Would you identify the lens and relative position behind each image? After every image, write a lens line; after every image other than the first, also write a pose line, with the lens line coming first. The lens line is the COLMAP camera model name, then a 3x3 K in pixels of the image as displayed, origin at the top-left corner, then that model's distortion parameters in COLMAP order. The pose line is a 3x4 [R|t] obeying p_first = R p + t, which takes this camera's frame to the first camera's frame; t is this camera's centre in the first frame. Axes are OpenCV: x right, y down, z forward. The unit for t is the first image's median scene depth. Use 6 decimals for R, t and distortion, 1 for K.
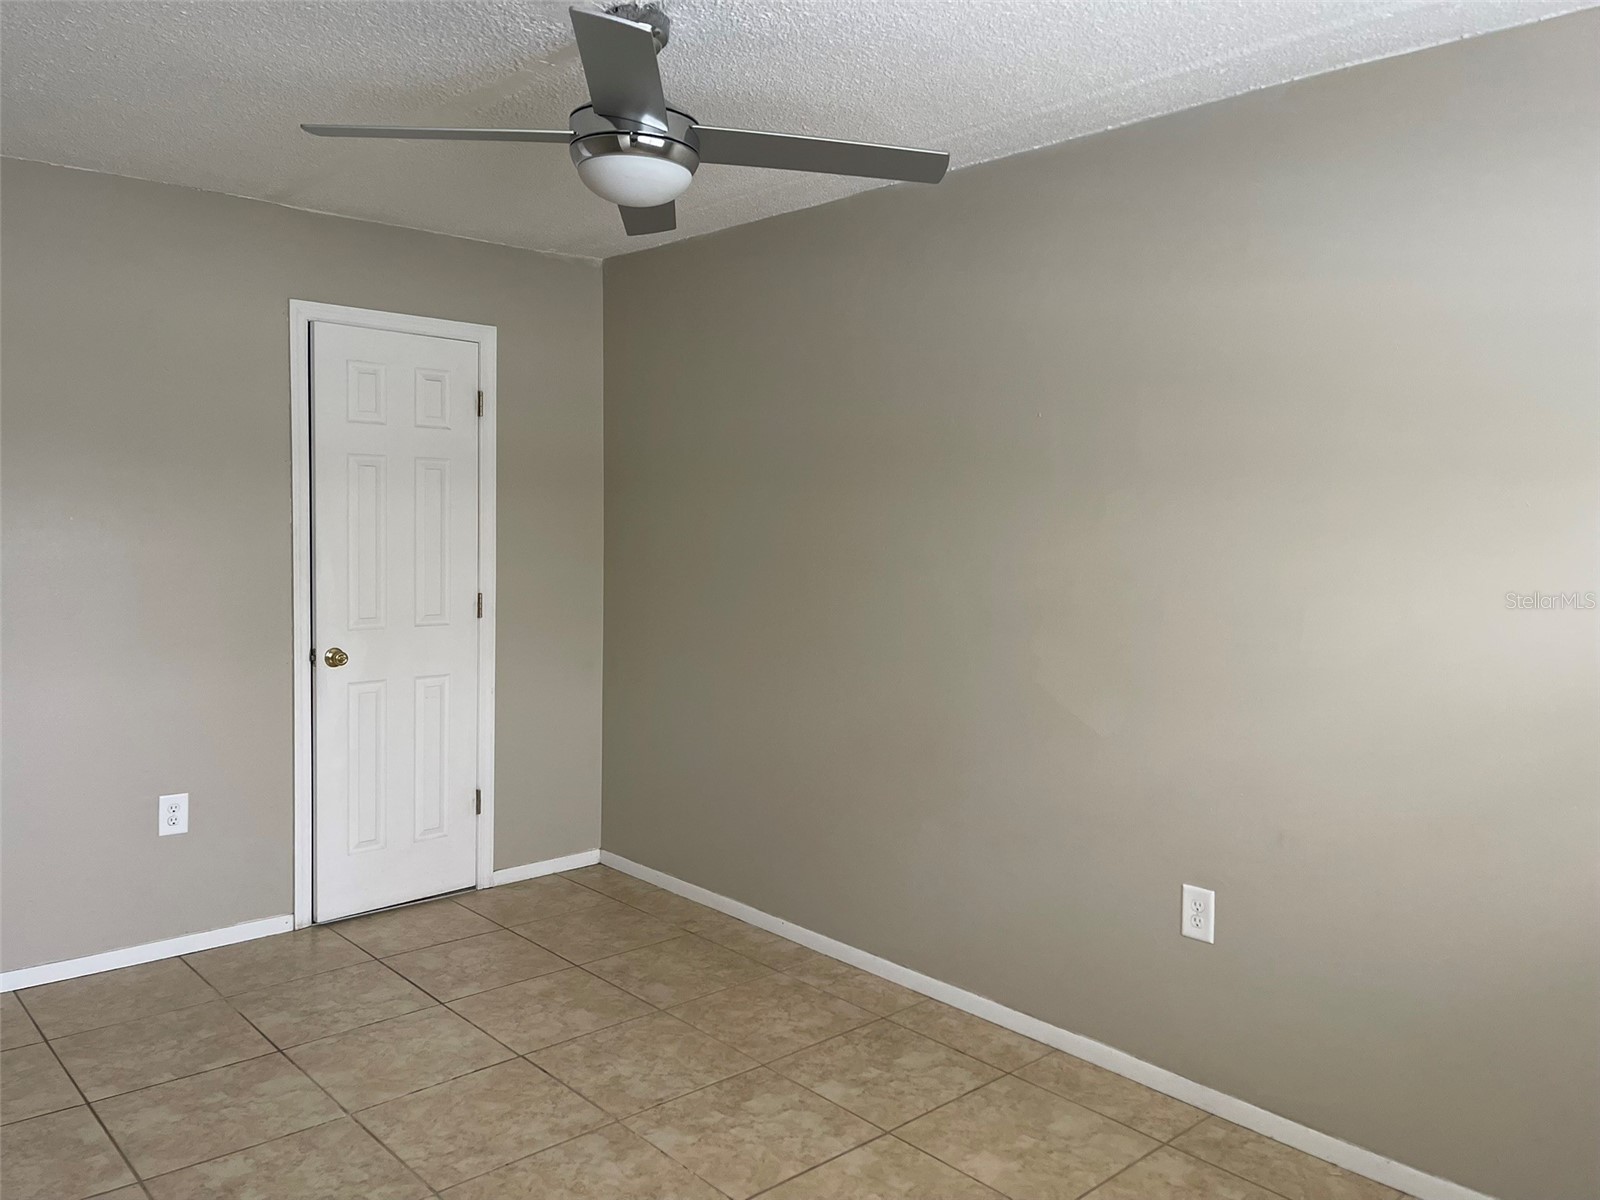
lens RADIAL K [[1216.0, 0, 802.6], [0, 1216.0, 602.7], [0, 0, 1]] dist [0.027062, -0.018475]
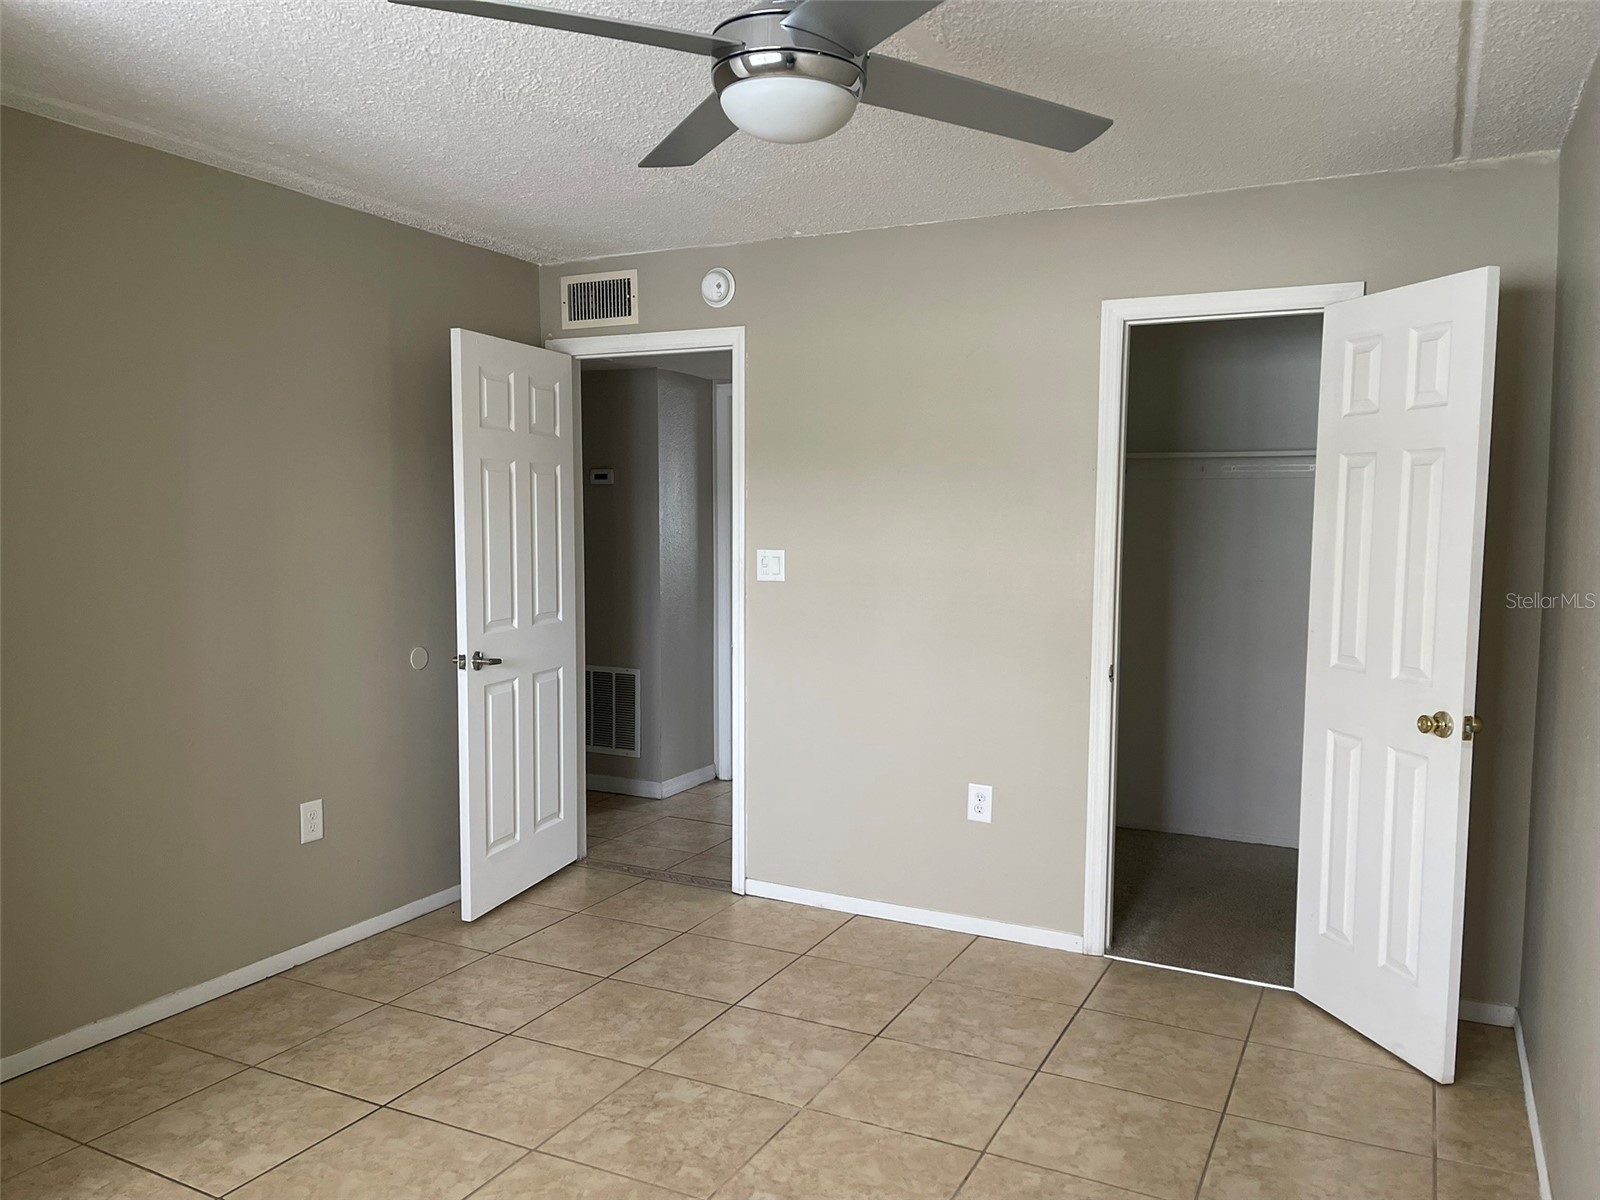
lens RADIAL K [[1216.0, 0, 804.6], [0, 1216.0, 600.4], [0, 0, 1]] dist [0.027062, -0.018475]
pose [[0.350307, 0.052576, -0.935158, 0.466744], [-0.074084, 0.996851, 0.028293, -0.025282], [0.933701, 0.059369, 0.353099, 0.519809]]
